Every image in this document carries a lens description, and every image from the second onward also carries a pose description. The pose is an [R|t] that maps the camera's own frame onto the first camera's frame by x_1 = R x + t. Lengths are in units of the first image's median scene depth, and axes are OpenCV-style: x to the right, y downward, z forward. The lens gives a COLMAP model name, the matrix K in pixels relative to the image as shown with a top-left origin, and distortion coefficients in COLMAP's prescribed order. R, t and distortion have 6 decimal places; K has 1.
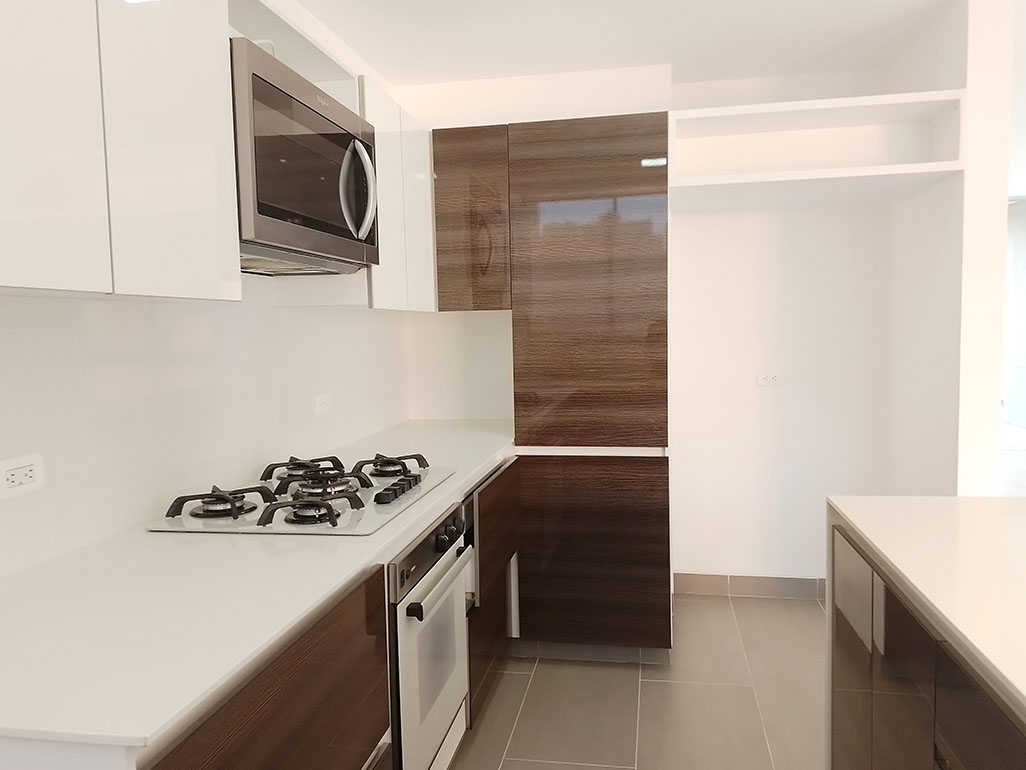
lens RADIAL K [[783.4, 0, 514.4], [0, 783.4, 395.8], [0, 0, 1]] dist [0.032505, -0.035232]
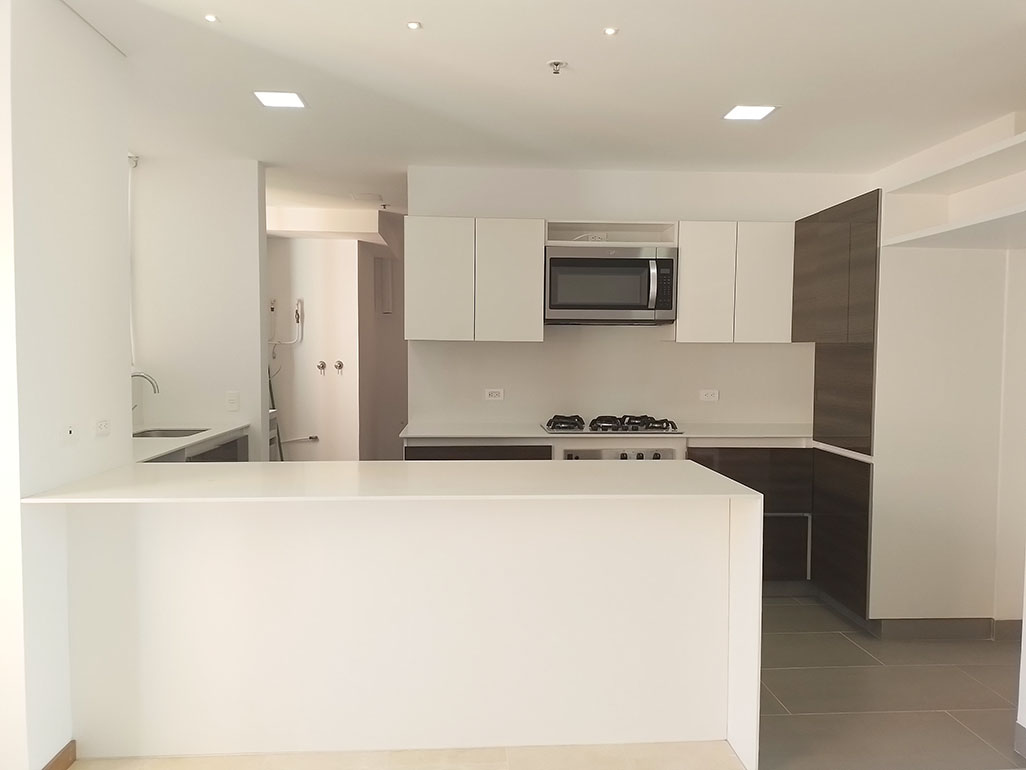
lens RADIAL K [[783.4, 0, 516.4], [0, 783.4, 382.6], [0, 0, 1]] dist [0.032505, -0.035232]
pose [[0.220685, 0.069888, -0.972838, 1.277980], [-0.095101, 0.994219, 0.049850, -0.059024], [0.970698, 0.081517, 0.226055, 0.174802]]
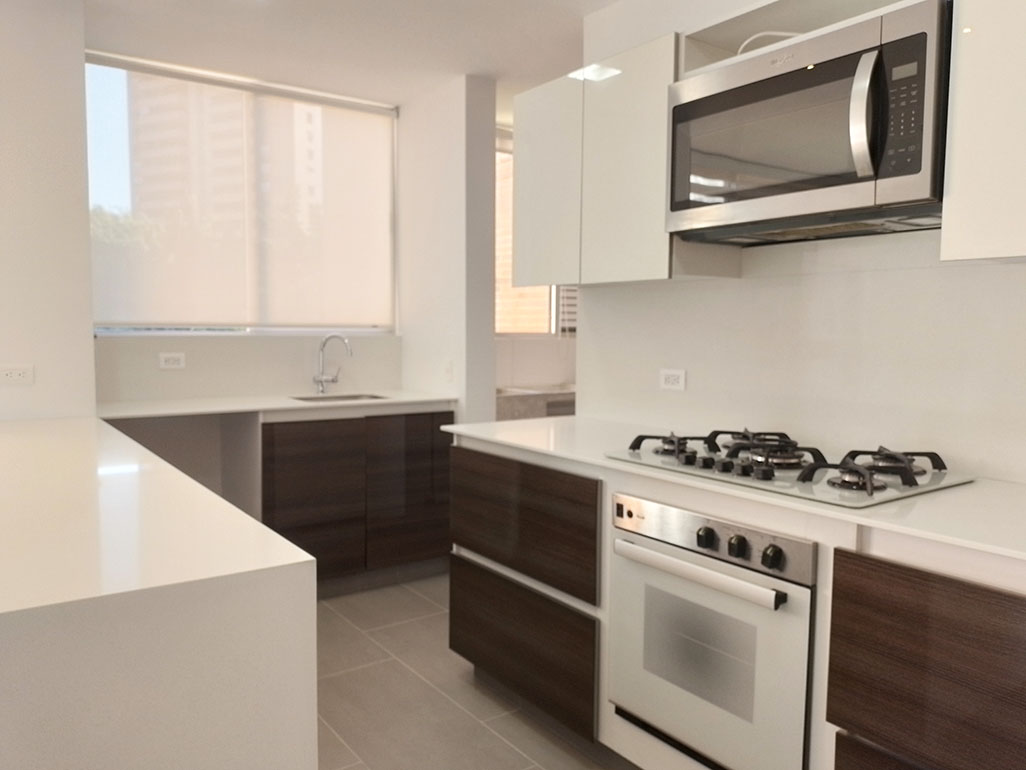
lens RADIAL K [[783.4, 0, 512.9], [0, 783.4, 382.3], [0, 0, 1]] dist [0.032505, -0.035232]
pose [[-0.709063, 0.073132, -0.701343, 0.463635], [-0.050292, 0.986830, 0.153746, -0.077875], [0.703350, 0.144288, -0.696046, 1.009257]]
